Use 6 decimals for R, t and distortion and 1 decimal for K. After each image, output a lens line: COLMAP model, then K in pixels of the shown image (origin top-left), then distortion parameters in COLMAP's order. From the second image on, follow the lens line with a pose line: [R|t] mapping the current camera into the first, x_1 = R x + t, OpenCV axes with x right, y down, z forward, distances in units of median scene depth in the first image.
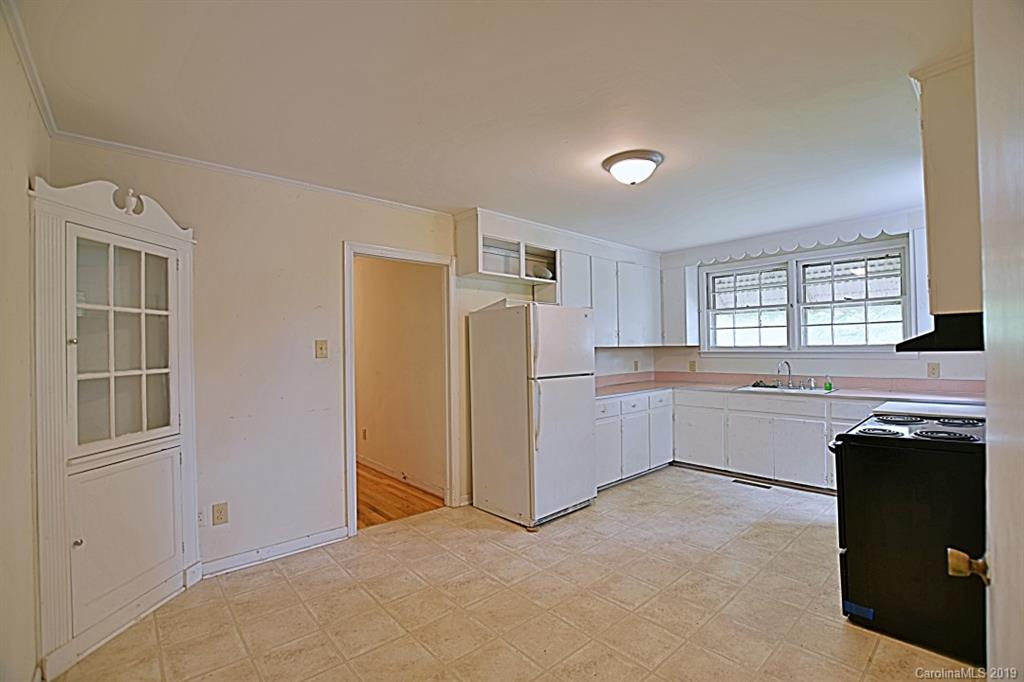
lens RADIAL K [[449.5, 0, 518.1], [0, 449.5, 344.0], [0, 0, 1]] dist [-0.030442, 0.000386]
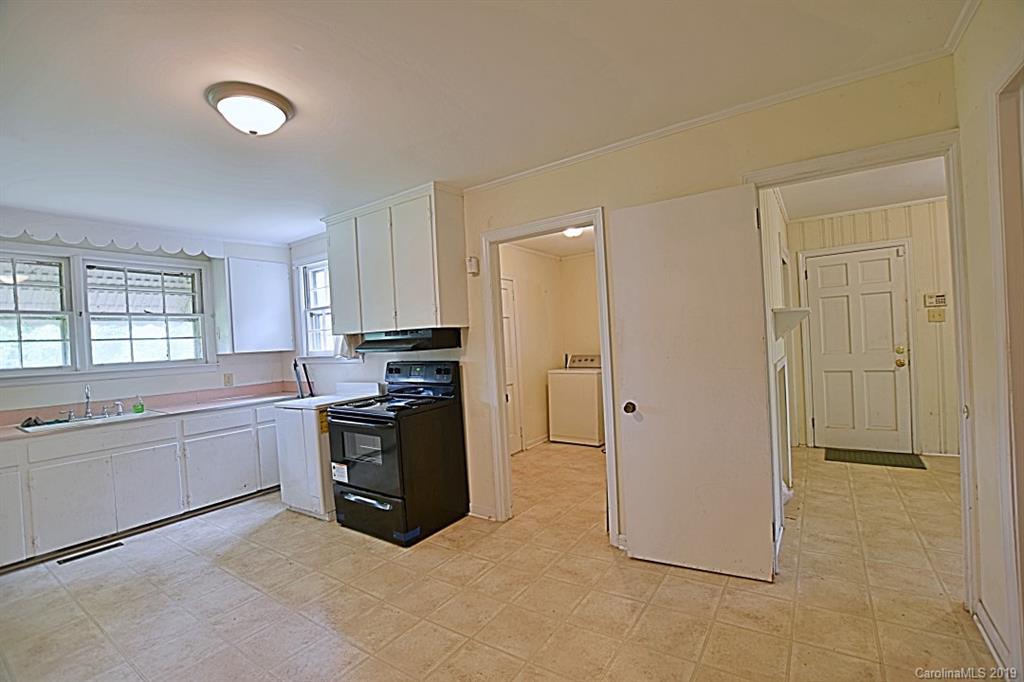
lens RADIAL K [[449.5, 0, 518.1], [0, 449.5, 344.0], [0, 0, 1]] dist [-0.030442, 0.000386]
pose [[-0.248560, 0.017904, 0.968451, -0.359429], [0.042143, 0.999082, -0.007653, 0.005782], [-0.967699, 0.038911, -0.249086, 0.491125]]
